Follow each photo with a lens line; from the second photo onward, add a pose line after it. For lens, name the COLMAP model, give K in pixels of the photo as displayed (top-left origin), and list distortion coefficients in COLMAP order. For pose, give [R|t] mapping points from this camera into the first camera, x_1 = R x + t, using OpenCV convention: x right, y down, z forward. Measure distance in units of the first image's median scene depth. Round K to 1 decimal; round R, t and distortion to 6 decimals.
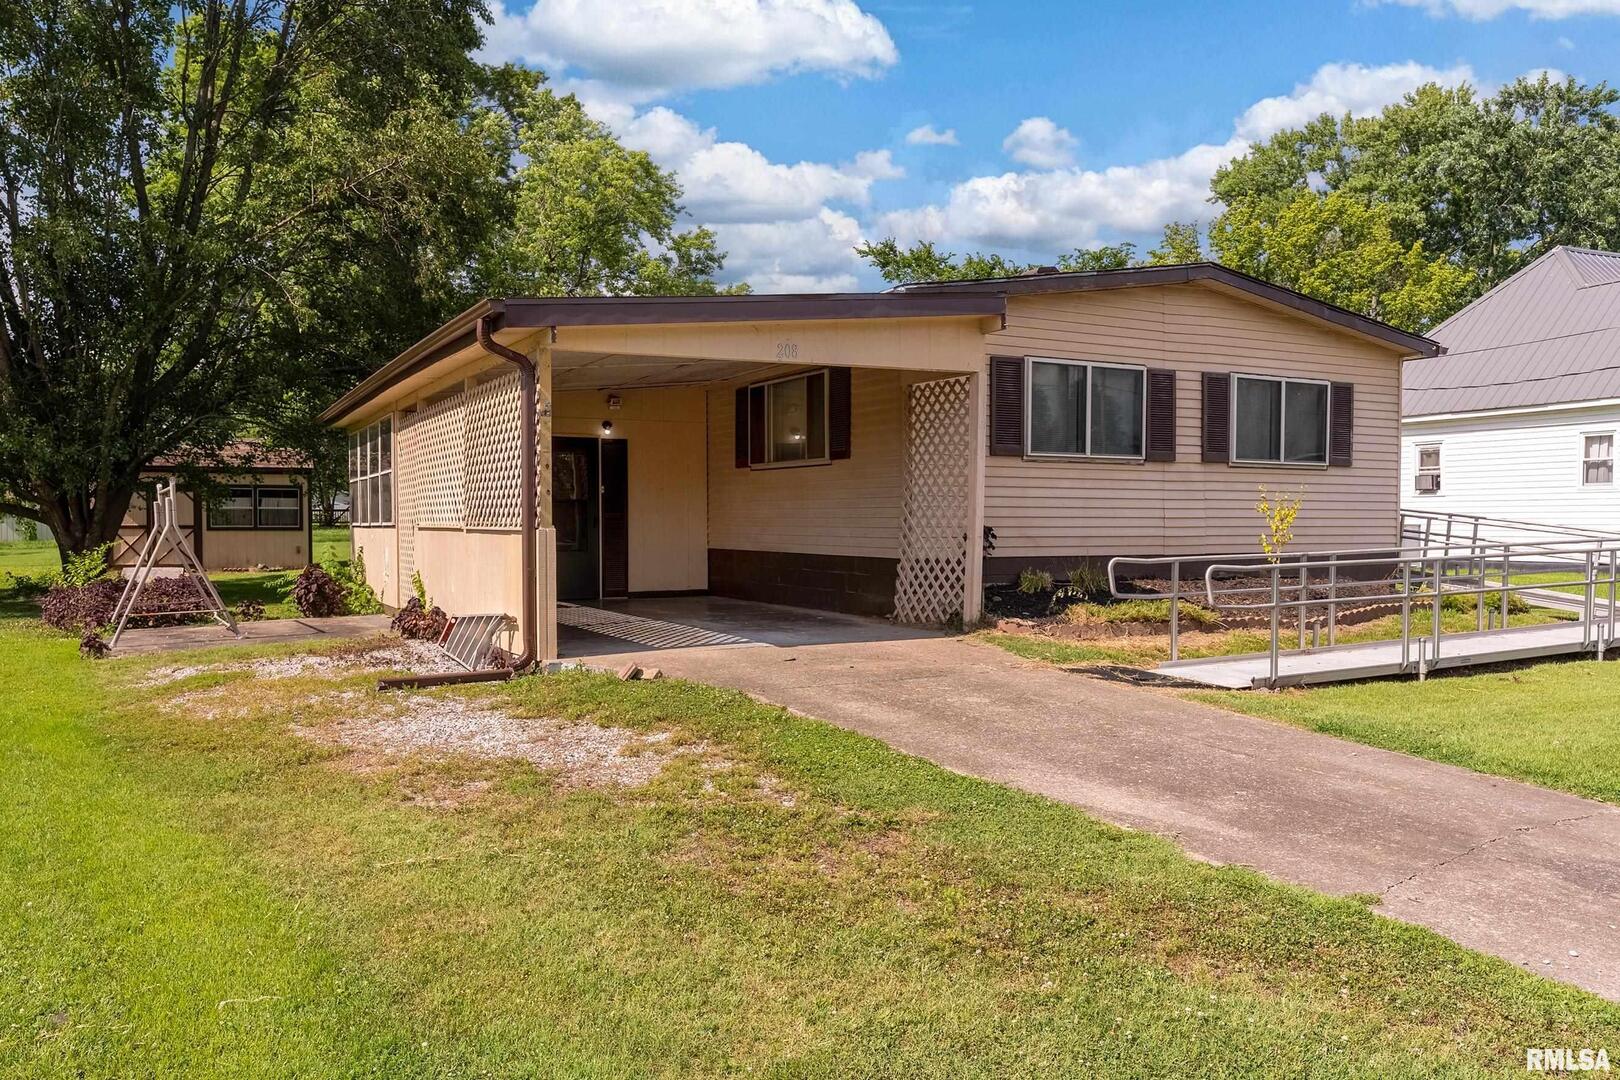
lens RADIAL K [[1217.6, 0, 810.0], [0, 1217.6, 540.0], [0, 0, 1]] dist [-0.004334, -0.001772]
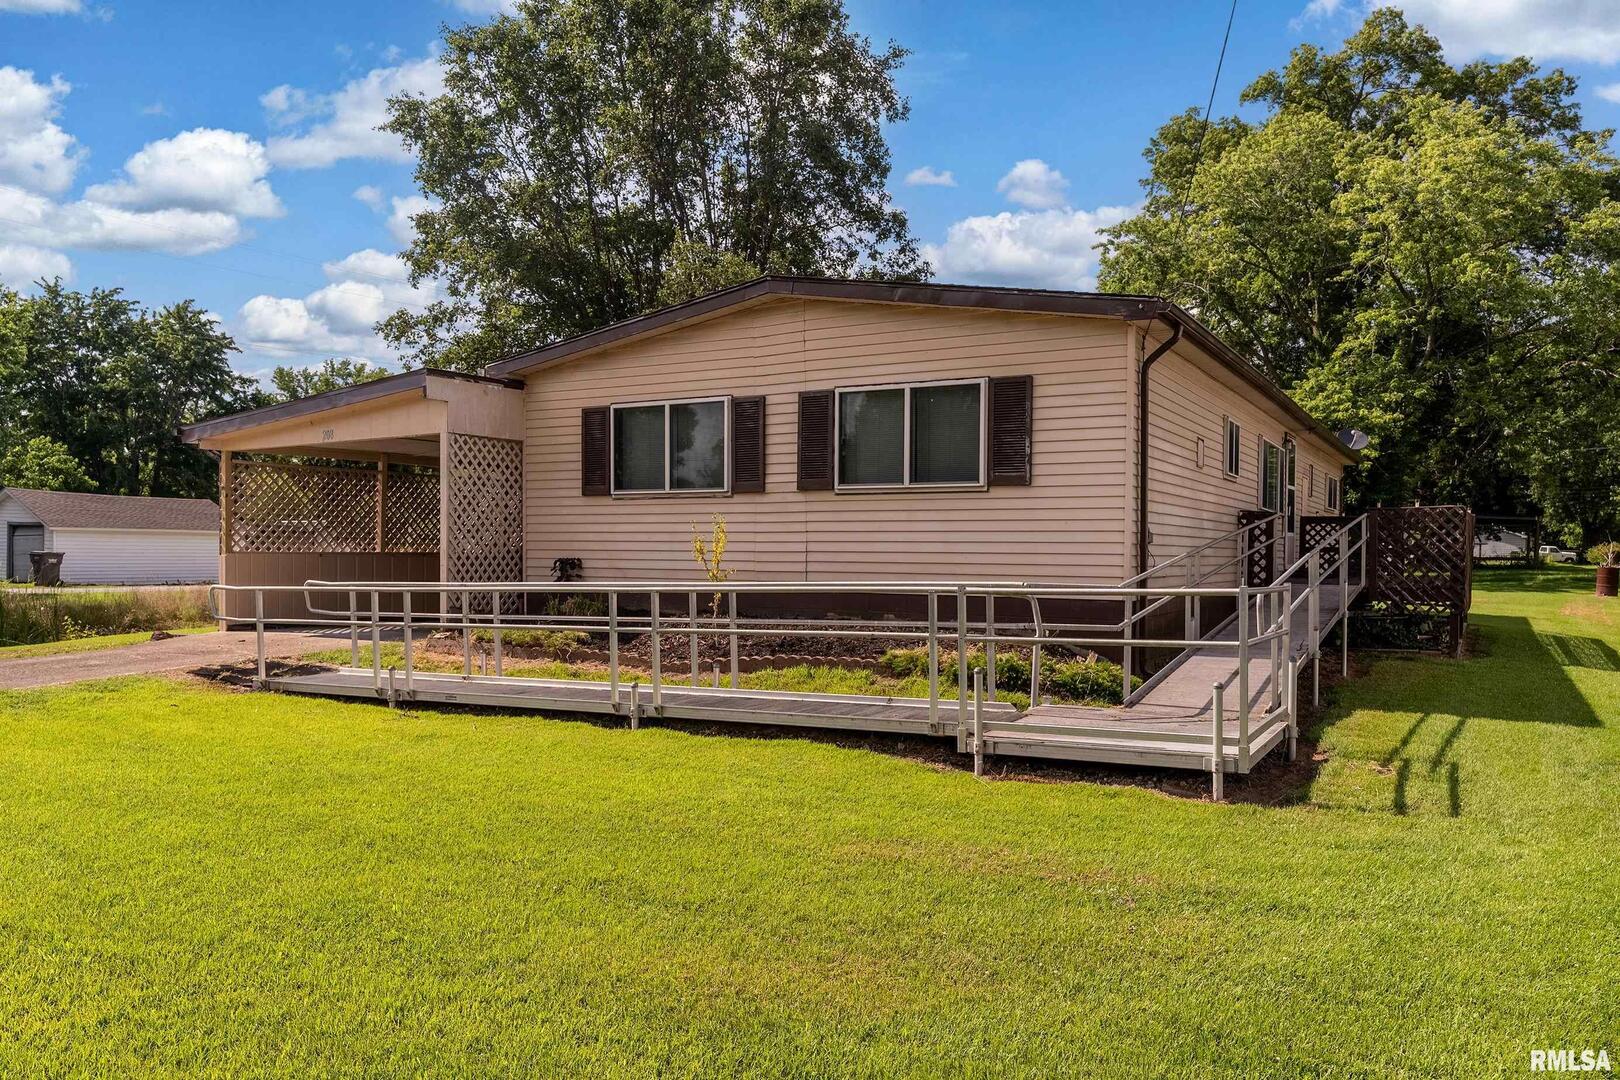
lens RADIAL K [[1217.6, 0, 810.0], [0, 1217.6, 540.0], [0, 0, 1]] dist [-0.004334, -0.001772]
pose [[0.540887, -0.009068, -0.841046, 1.094835], [-0.021969, 0.999448, -0.024904, -0.004707], [0.840808, 0.031947, 0.540390, 0.516169]]
